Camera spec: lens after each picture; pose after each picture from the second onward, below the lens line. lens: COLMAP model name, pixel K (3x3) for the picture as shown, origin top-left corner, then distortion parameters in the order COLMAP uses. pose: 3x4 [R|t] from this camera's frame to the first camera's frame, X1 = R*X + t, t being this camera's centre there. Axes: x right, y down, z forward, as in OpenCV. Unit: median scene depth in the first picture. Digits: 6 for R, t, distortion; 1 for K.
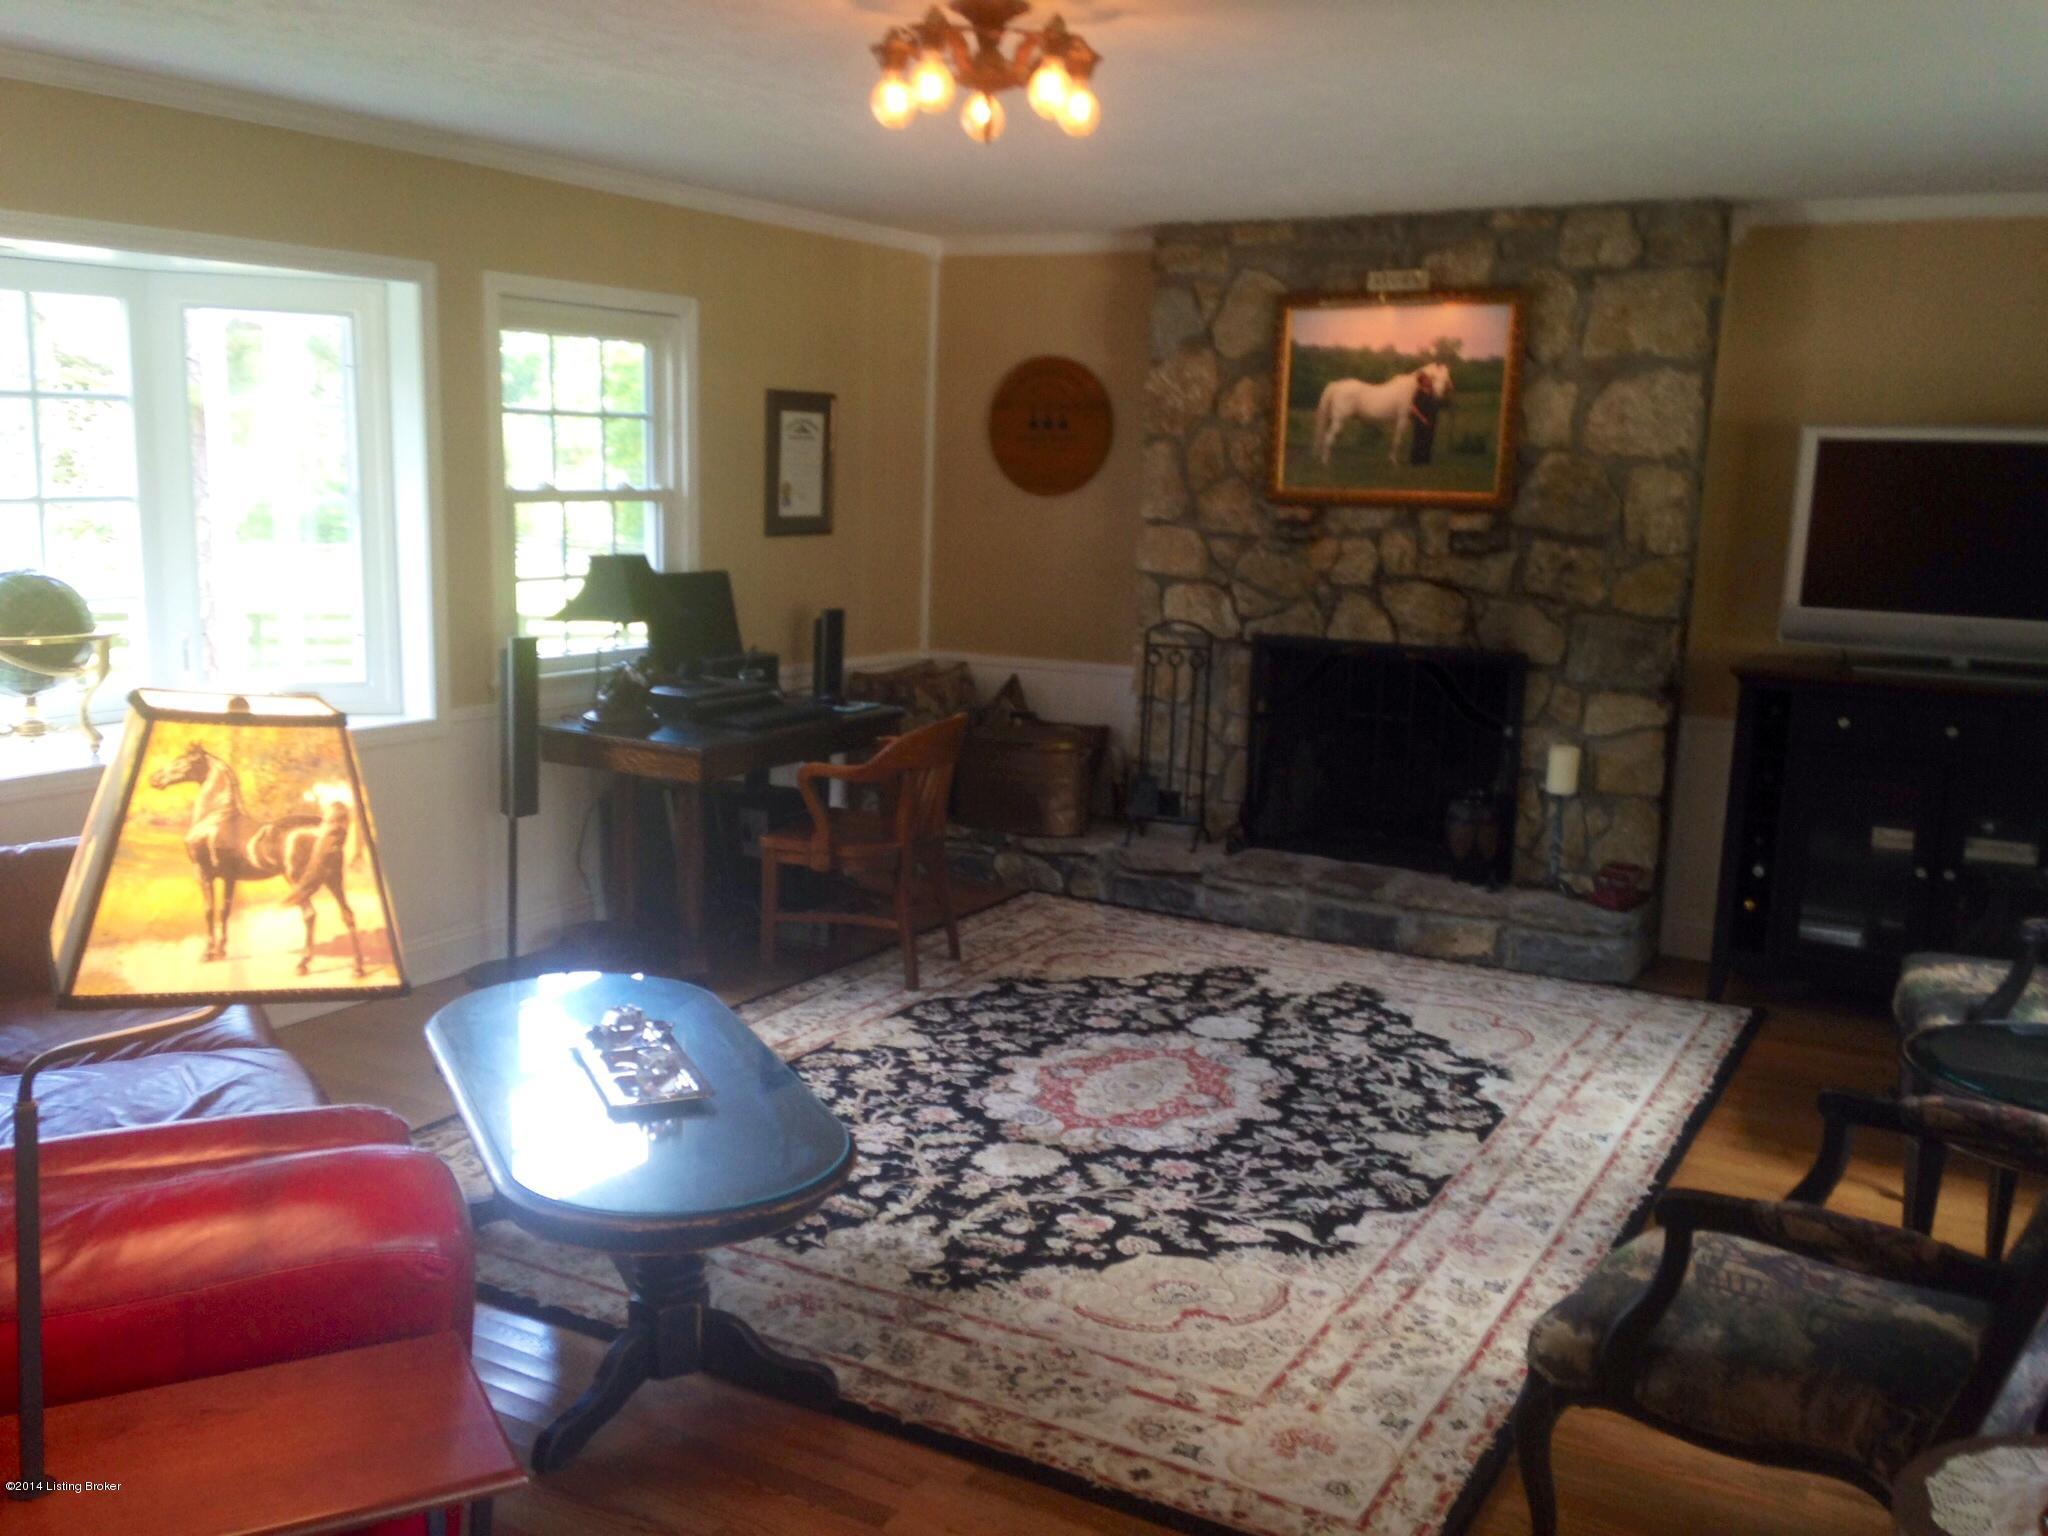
lens RADIAL K [[1828.3, 0, 1024.0], [0, 1828.3, 768.0], [0, 0, 1]] dist [0.147895, -0.304299]
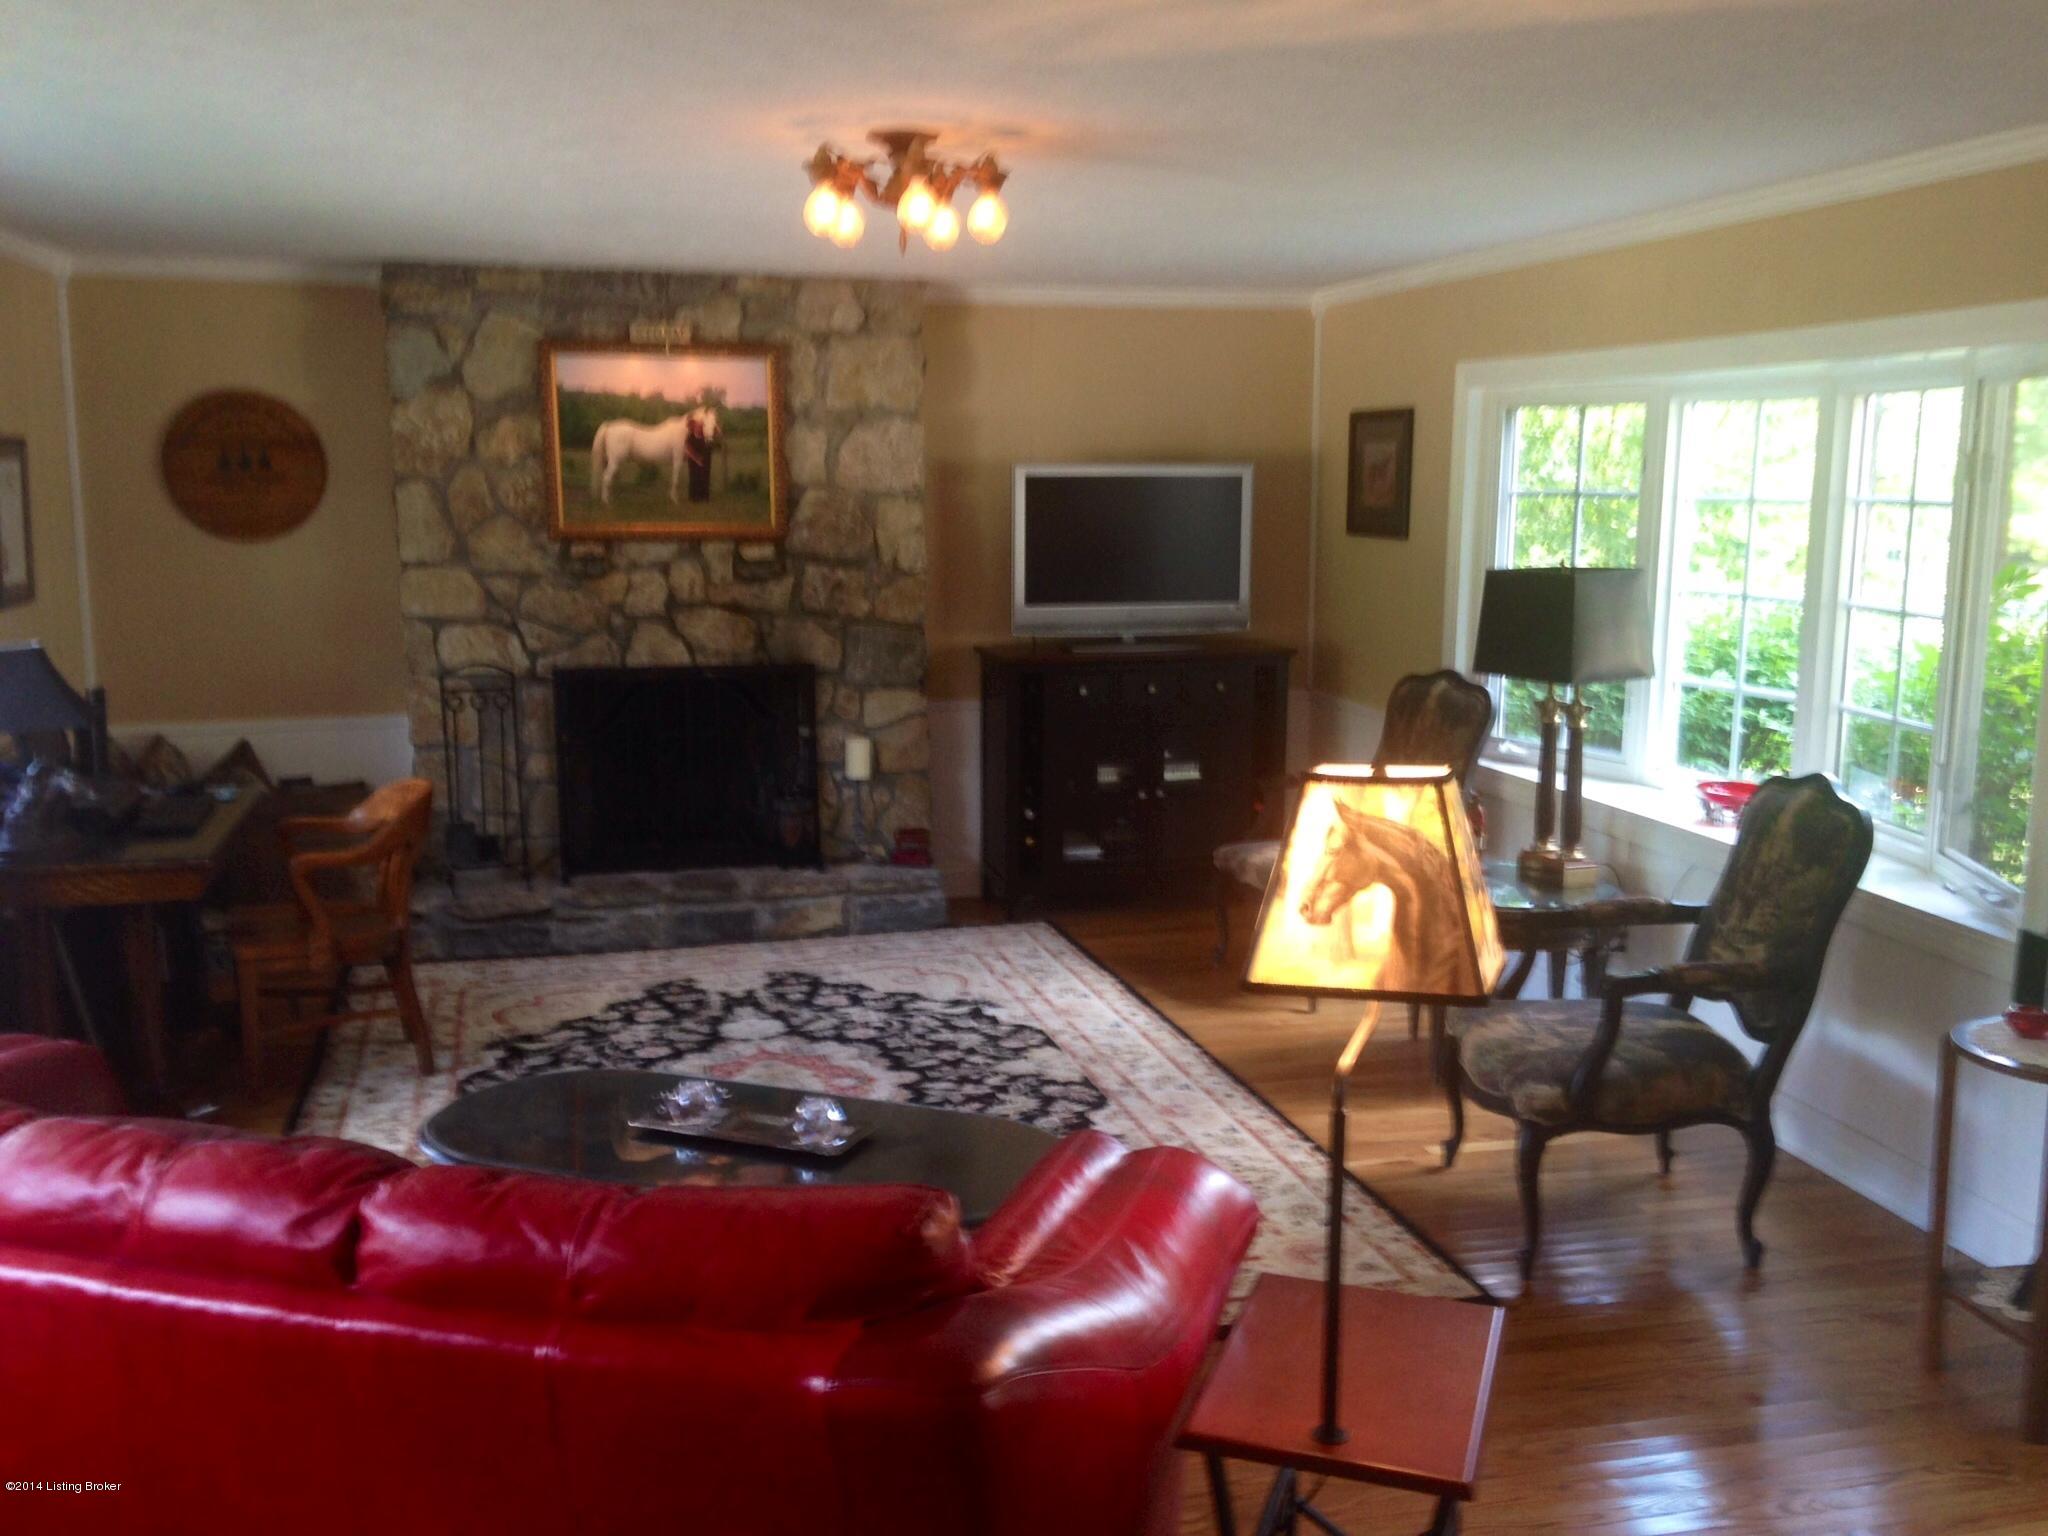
lens RADIAL K [[1828.3, 0, 1024.0], [0, 1828.3, 768.0], [0, 0, 1]] dist [0.147895, -0.304299]
pose [[0.708452, -0.133687, 0.692982, -0.439227], [0.136985, 0.989270, 0.050803, -0.037313], [-0.692338, 0.058936, 0.719163, 0.090314]]
